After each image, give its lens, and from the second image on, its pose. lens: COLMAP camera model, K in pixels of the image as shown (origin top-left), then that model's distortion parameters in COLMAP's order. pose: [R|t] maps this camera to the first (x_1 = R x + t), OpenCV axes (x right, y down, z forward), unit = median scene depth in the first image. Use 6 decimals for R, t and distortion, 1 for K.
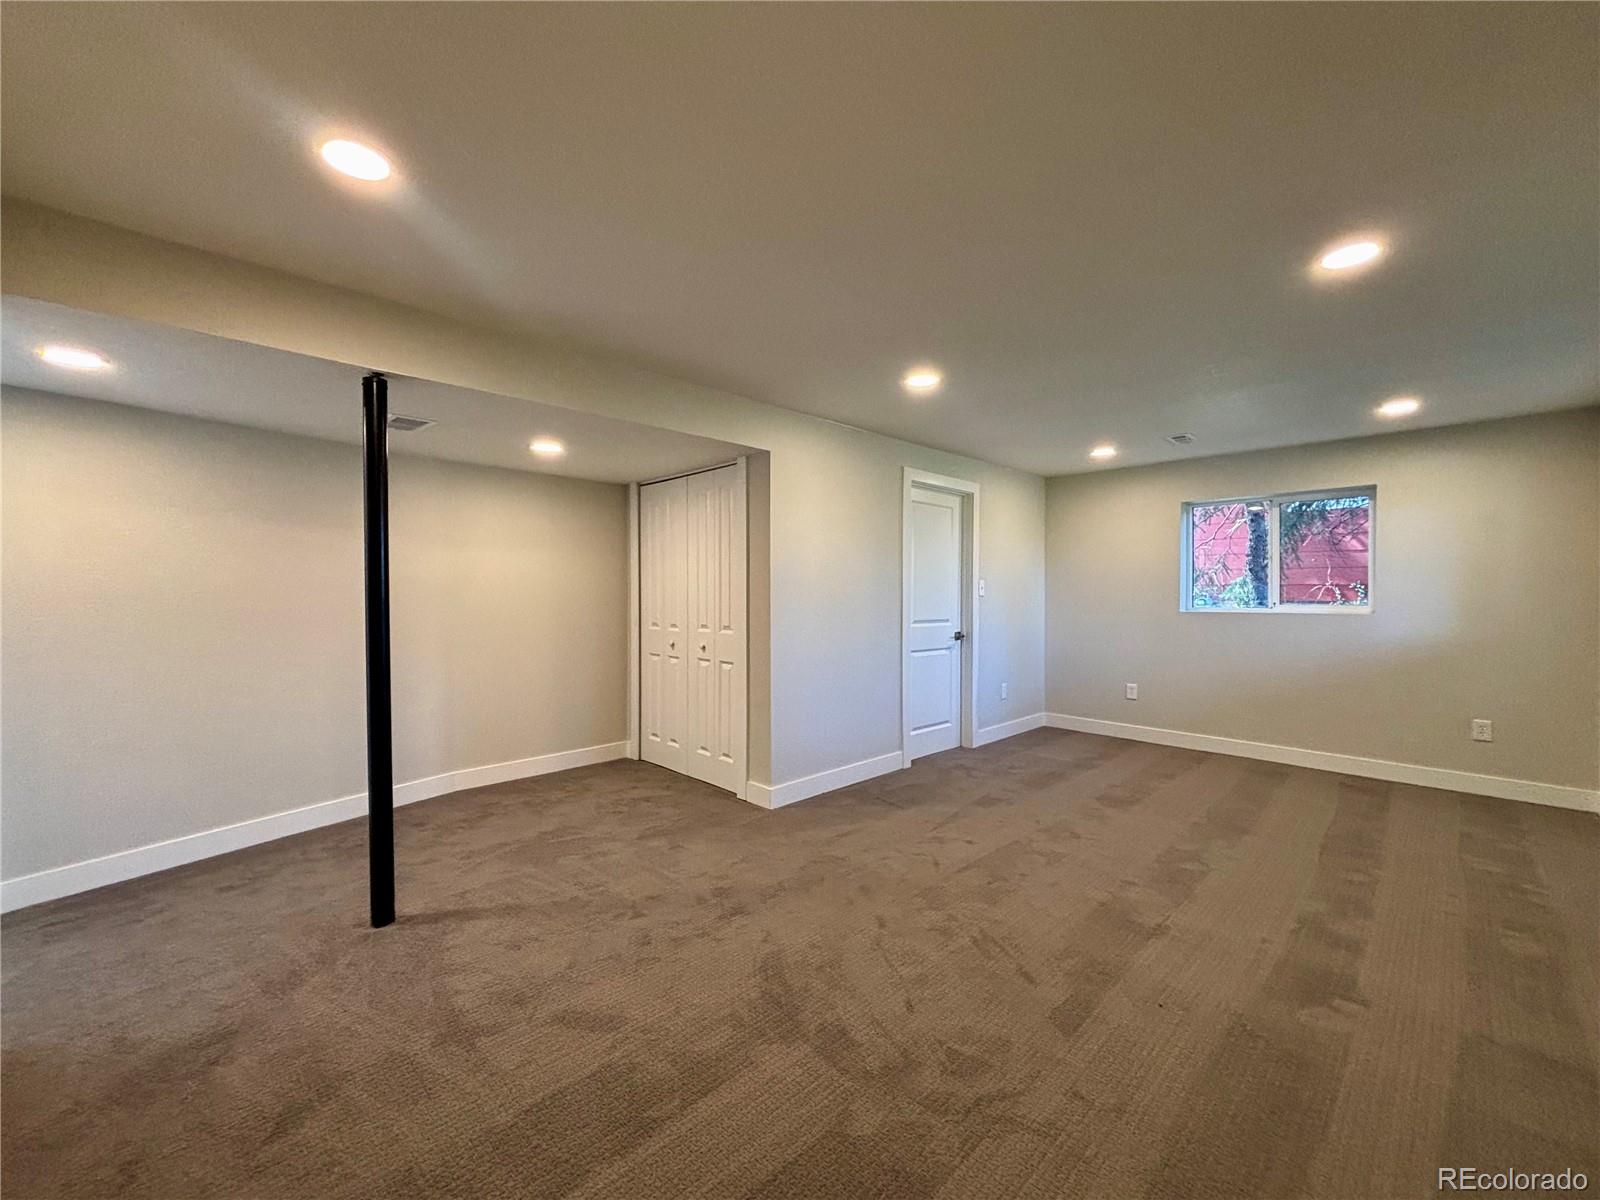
lens RADIAL K [[646.7, 0, 784.0], [0, 646.7, 598.3], [0, 0, 1]] dist [0.001122, 0.000227]
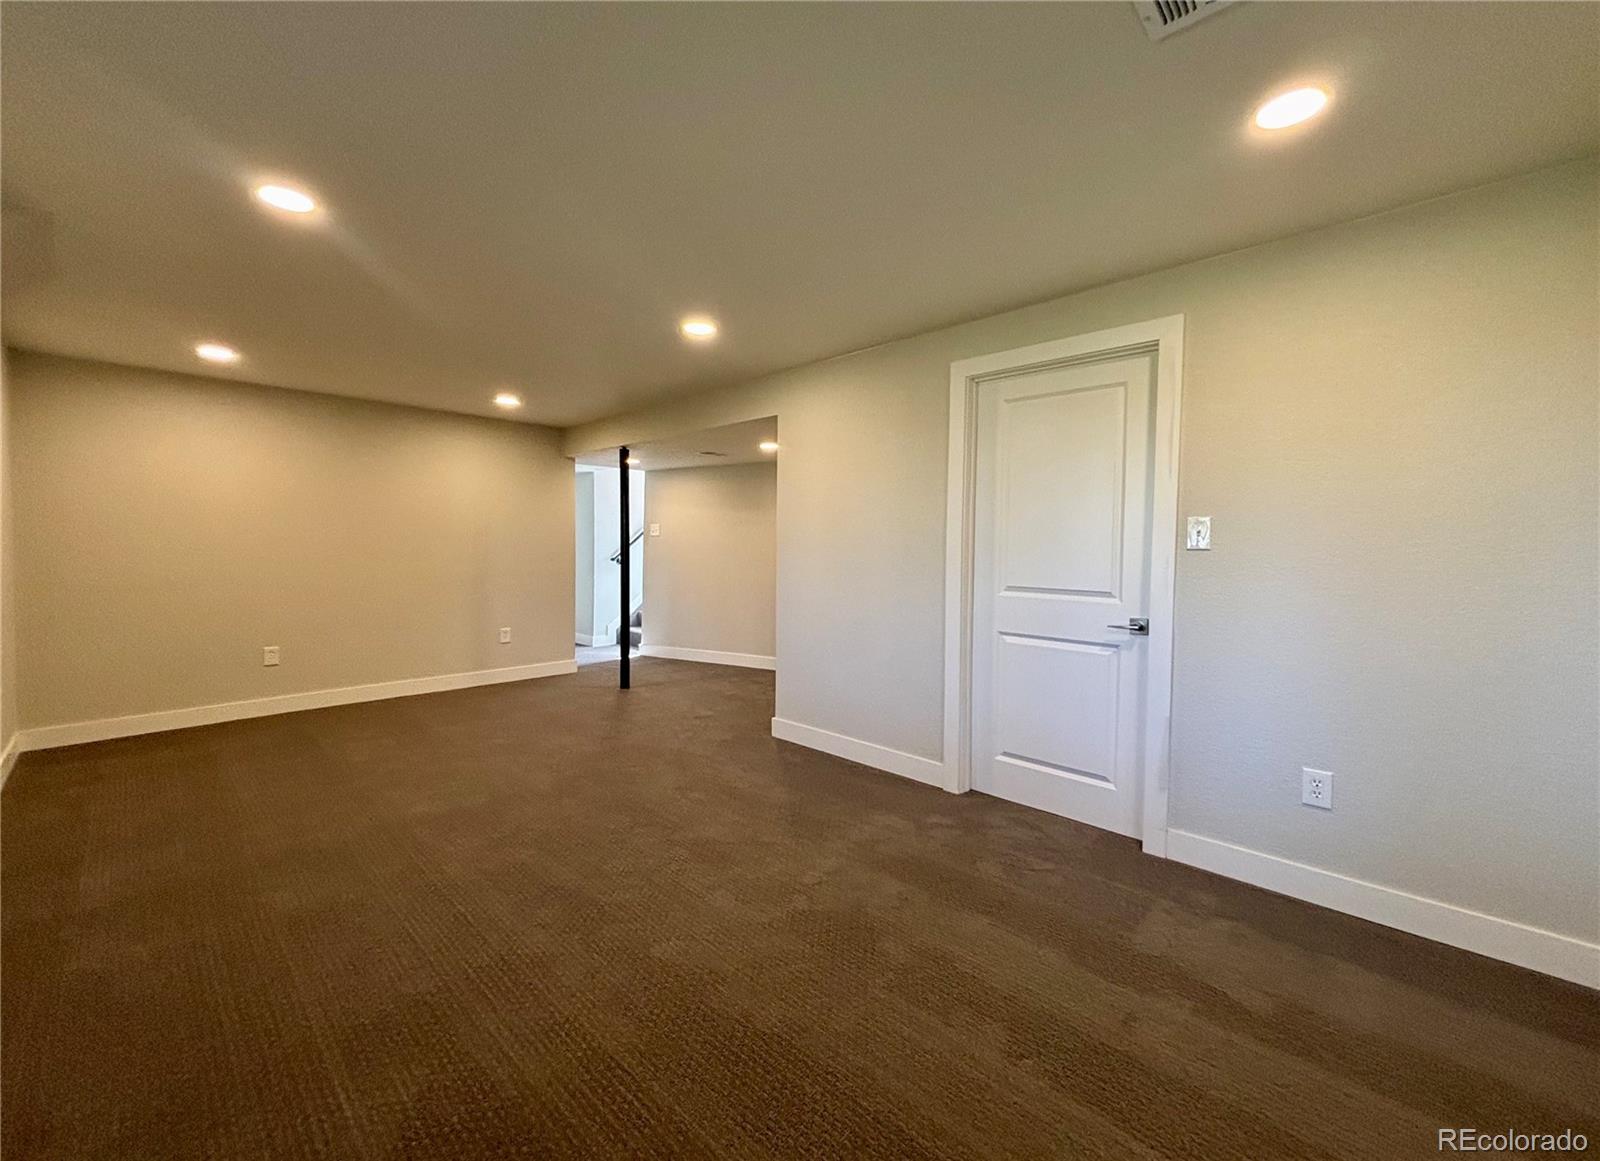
lens RADIAL K [[644.2, 0, 802.3], [0, 644.2, 557.1], [0, 0, 1]] dist [0.000950, -0.000184]
pose [[0.049769, 0.021439, -0.998531, 0.874882], [-0.005563, 0.999760, 0.021188, -0.008125], [0.998745, 0.004500, 0.049876, 0.799715]]
